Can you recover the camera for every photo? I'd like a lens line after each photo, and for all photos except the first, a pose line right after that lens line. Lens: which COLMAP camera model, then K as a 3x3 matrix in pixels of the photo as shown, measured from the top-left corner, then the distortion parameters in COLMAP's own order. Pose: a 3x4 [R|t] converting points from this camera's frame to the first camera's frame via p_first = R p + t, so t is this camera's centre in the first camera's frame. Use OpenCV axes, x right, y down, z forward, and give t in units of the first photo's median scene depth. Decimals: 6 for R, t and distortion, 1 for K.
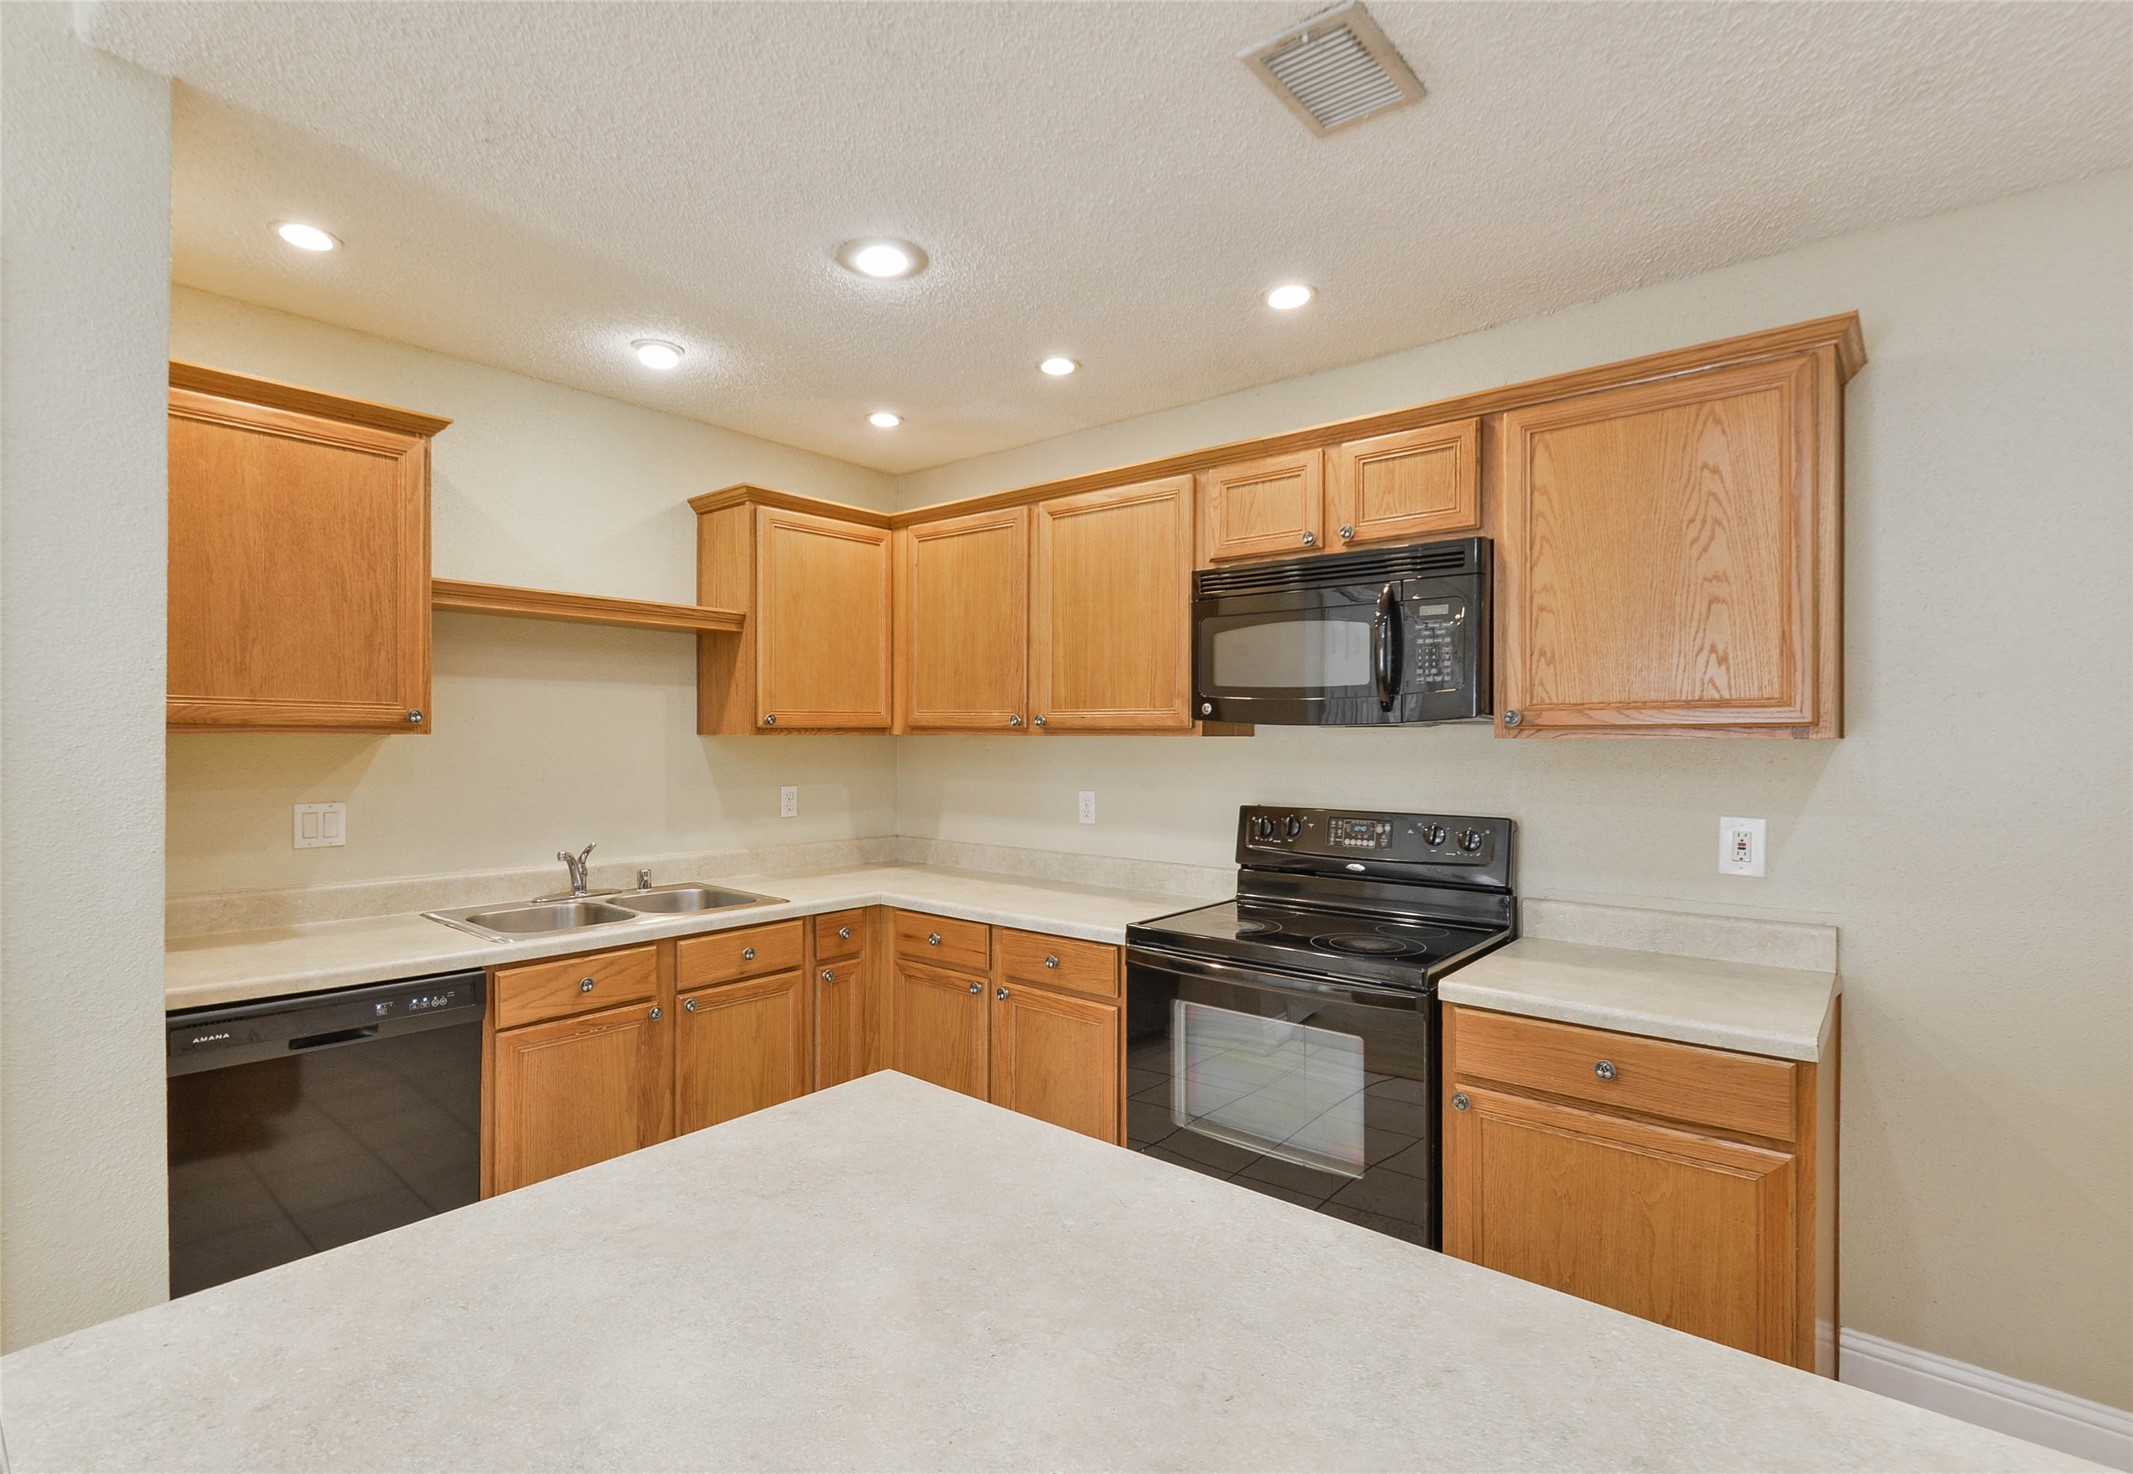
lens RADIAL K [[1015.5, 0, 1010.6], [0, 1015.5, 733.9], [0, 0, 1]] dist [-0.000588, -0.000331]
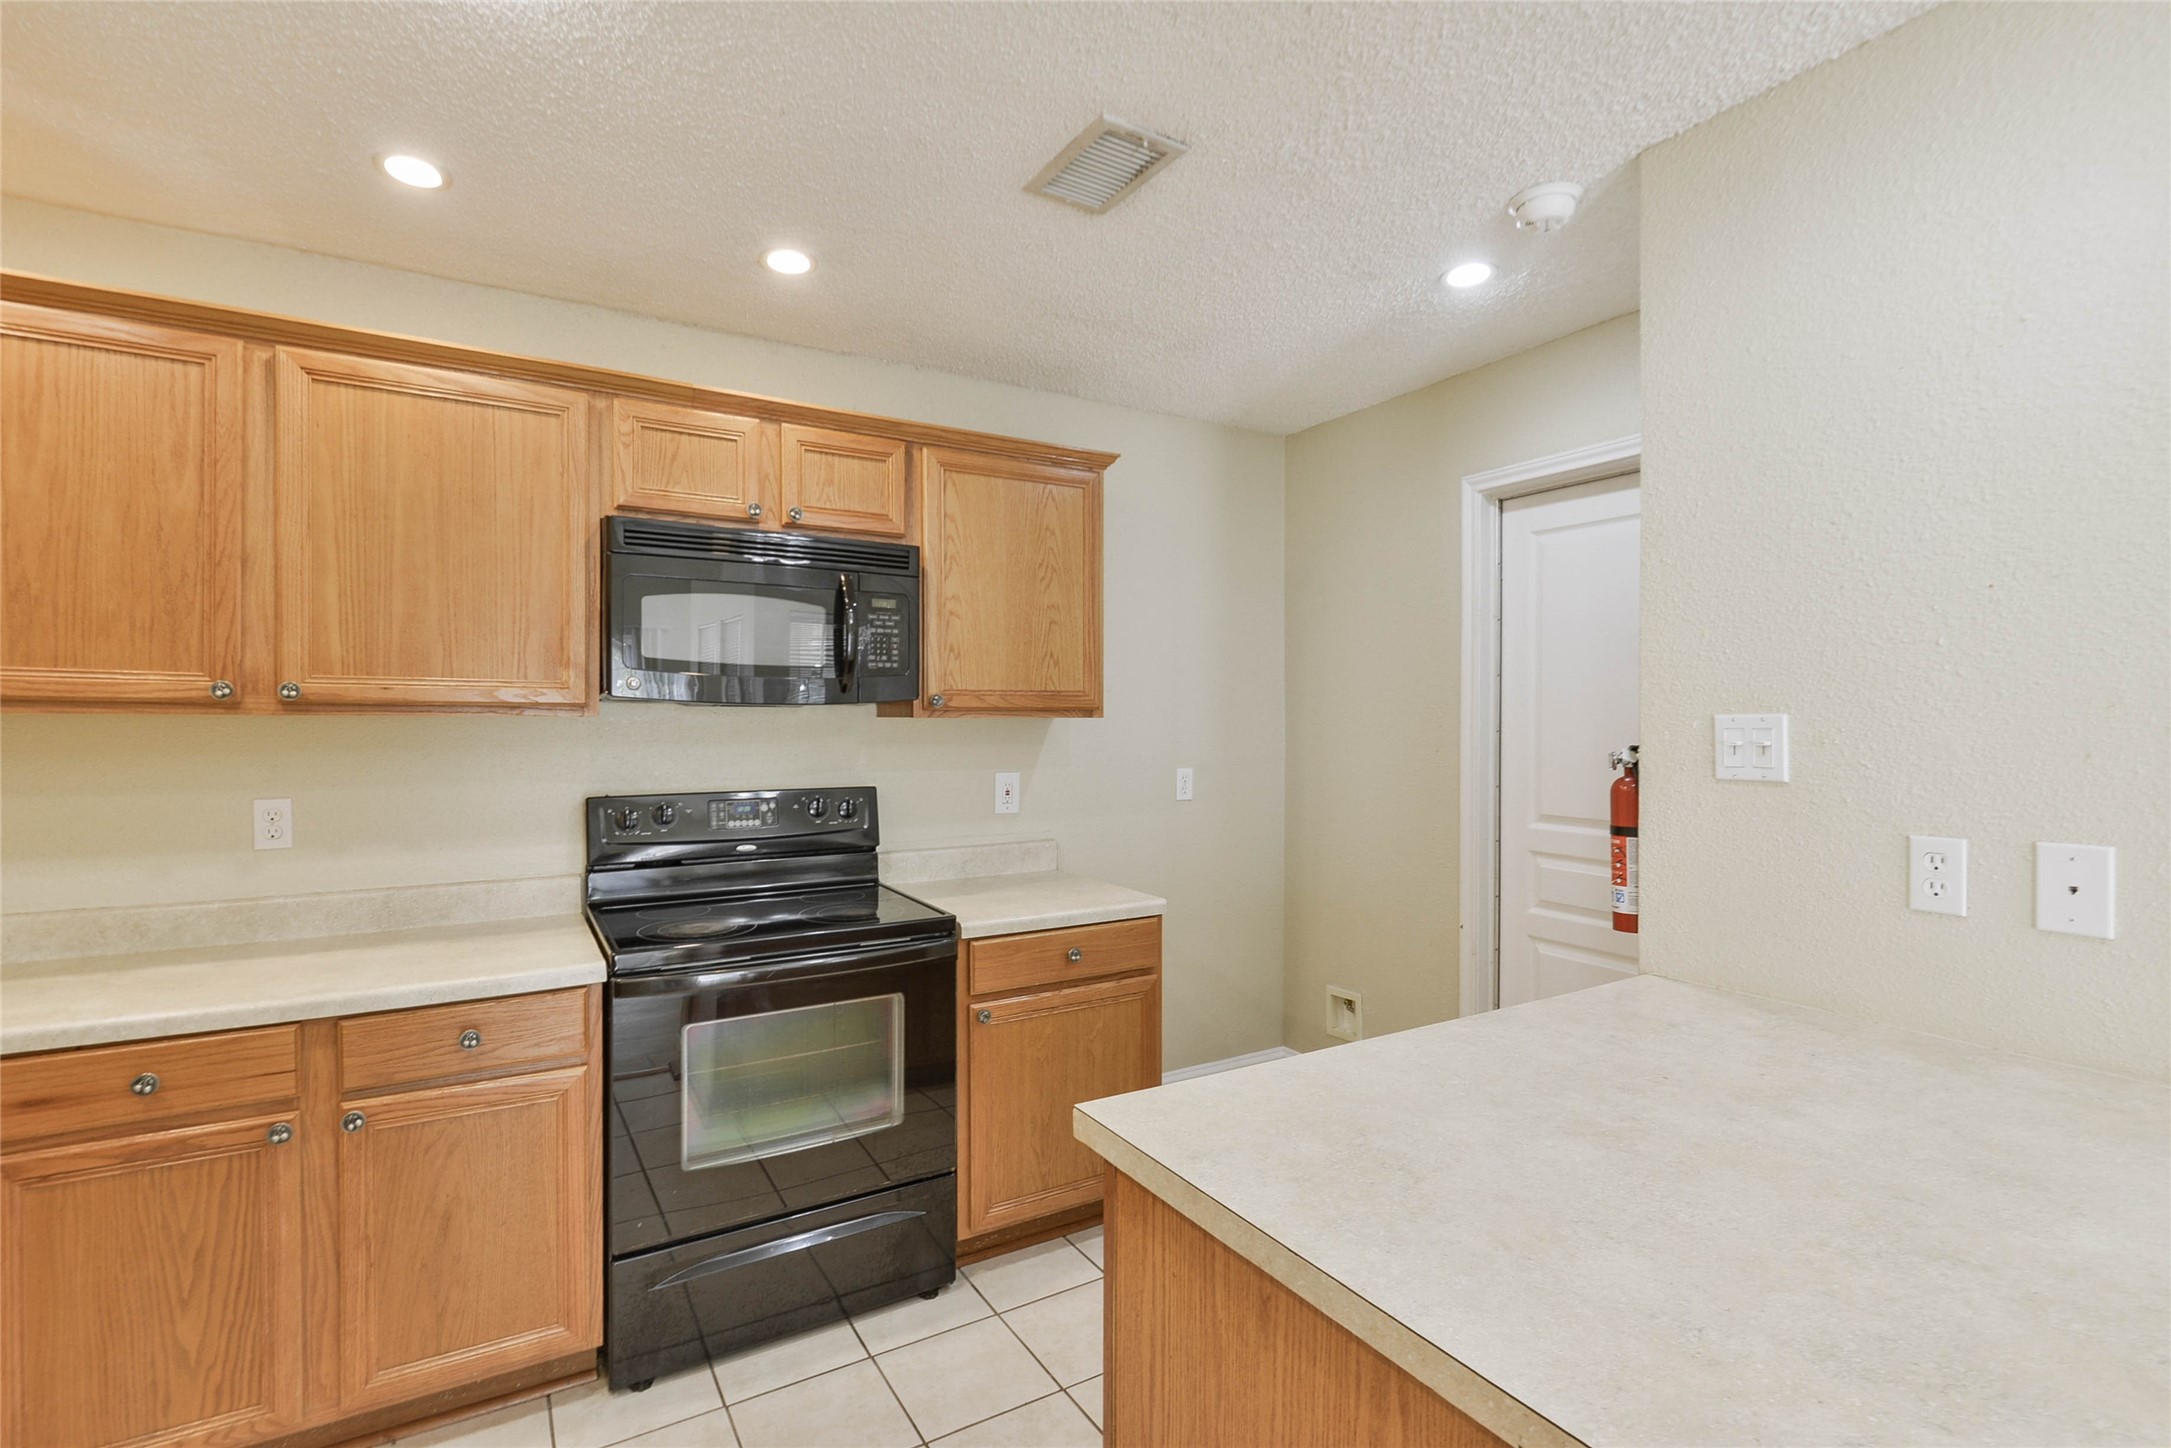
lens RADIAL K [[999.6, 0, 1087.6], [0, 999.6, 724.1], [0, 0, 1]] dist [-0.003489, -0.003368]
pose [[0.292899, -0.011122, 0.956079, -0.554518], [-0.005300, 0.999898, 0.013255, -0.004732], [-0.956129, -0.008950, 0.292810, 0.446213]]
